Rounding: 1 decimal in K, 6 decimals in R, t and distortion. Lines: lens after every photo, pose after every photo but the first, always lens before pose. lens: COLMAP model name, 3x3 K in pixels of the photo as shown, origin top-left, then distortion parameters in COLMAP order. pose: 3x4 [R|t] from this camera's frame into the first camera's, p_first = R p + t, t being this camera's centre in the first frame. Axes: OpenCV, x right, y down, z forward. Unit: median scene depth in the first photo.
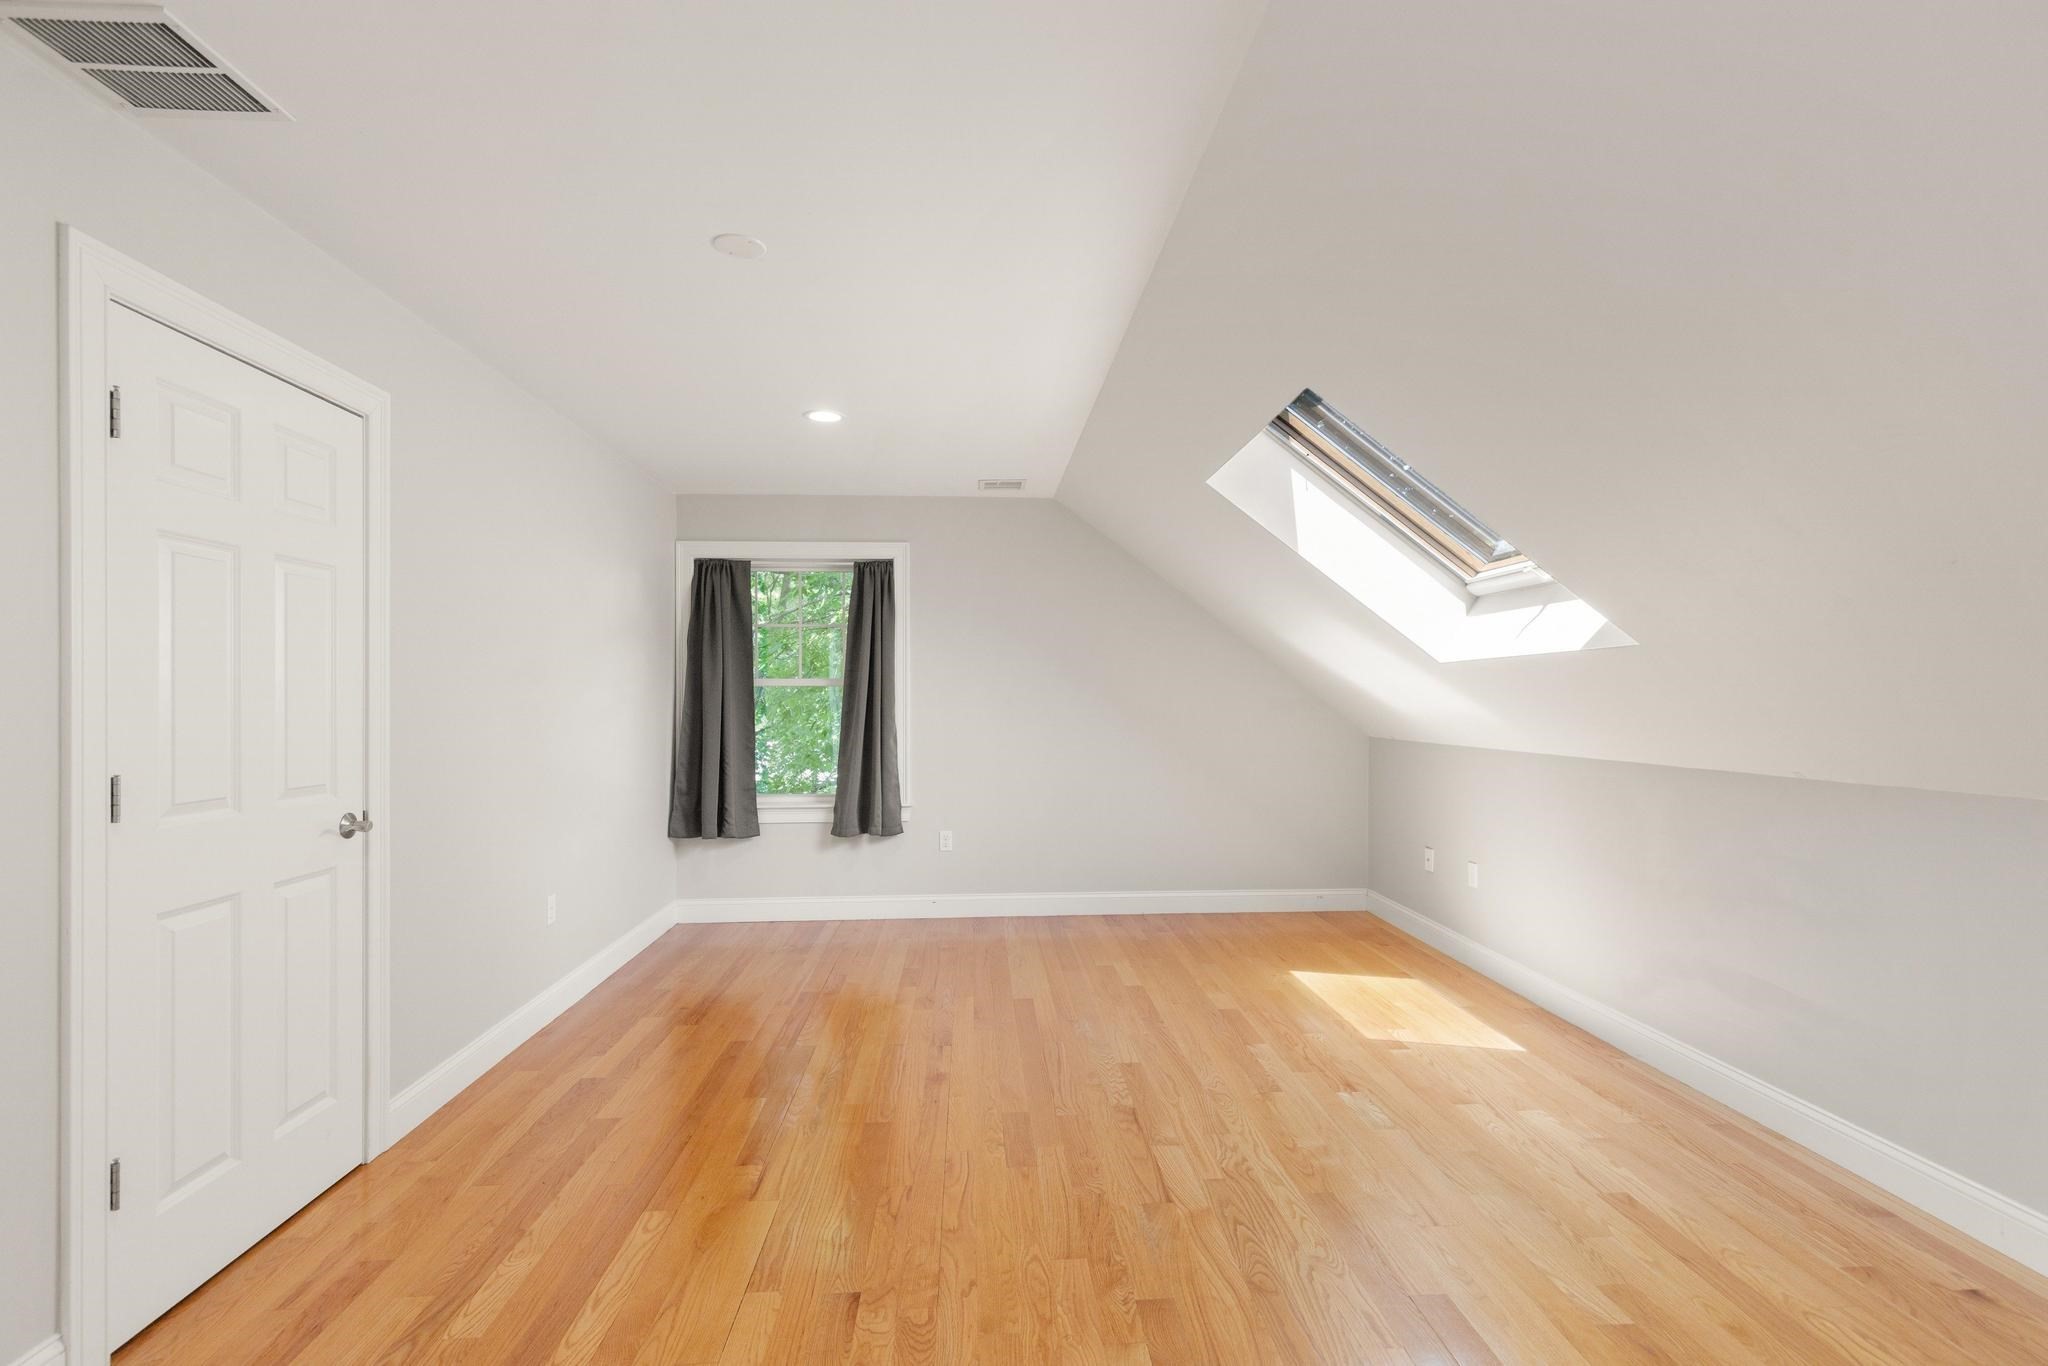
lens RADIAL K [[939.3, 0, 1034.4], [0, 939.3, 693.3], [0, 0, 1]] dist [0.009031, -0.000908]
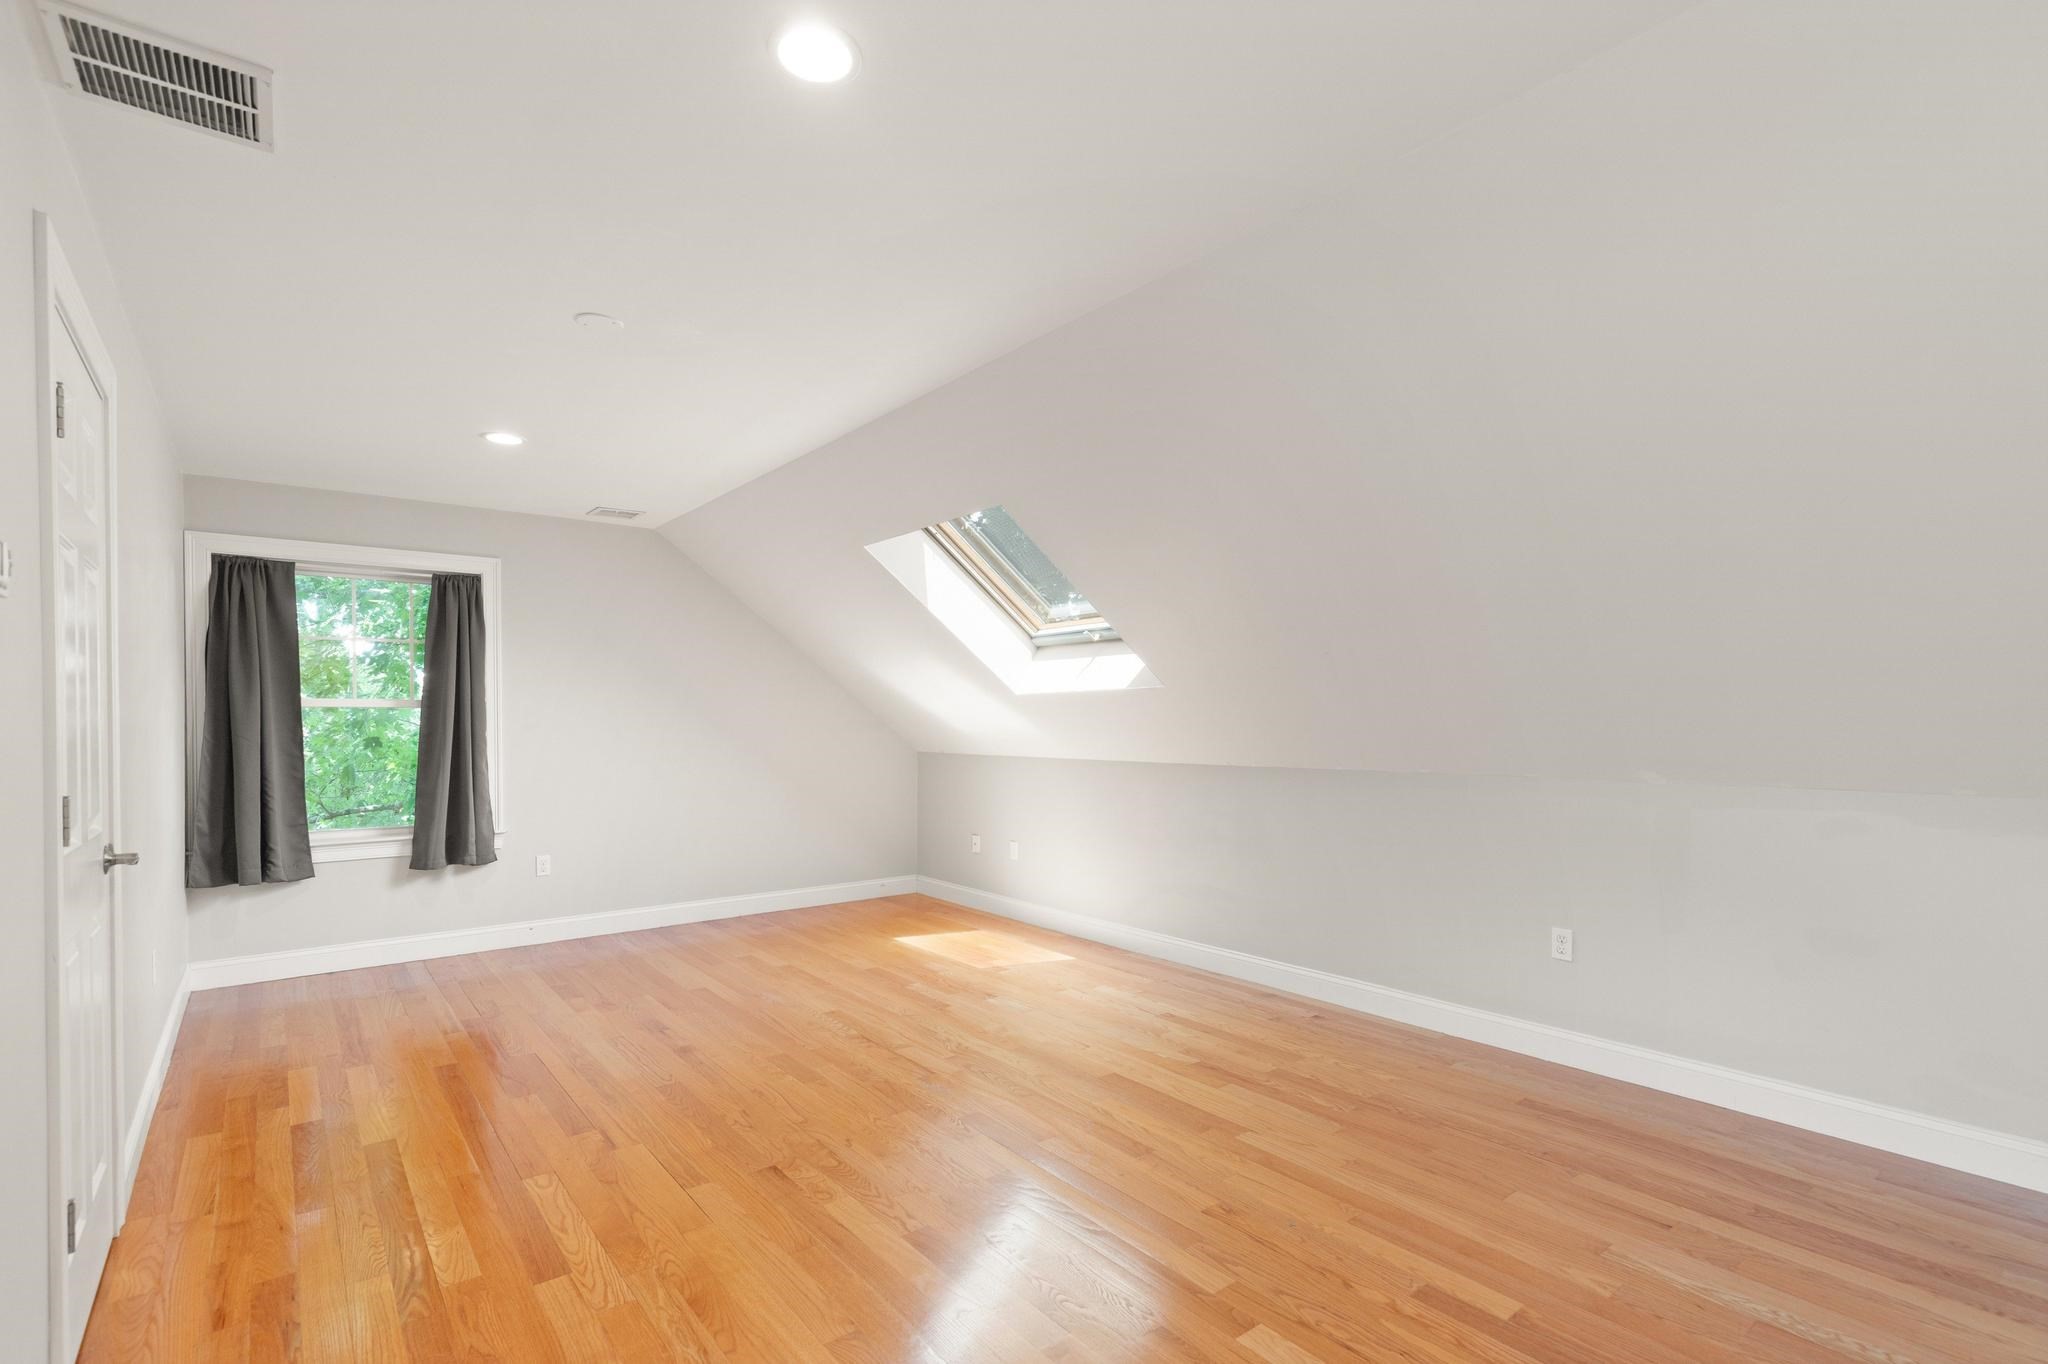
lens RADIAL K [[952.8, 0, 1024.5], [0, 952.8, 736.9], [0, 0, 1]] dist [0.015203, -0.000533]
pose [[0.824583, -0.010713, 0.565640, -0.260138], [-0.000550, 0.999805, 0.019738, 0.002116], [-0.565741, -0.016587, 0.824416, -0.120455]]
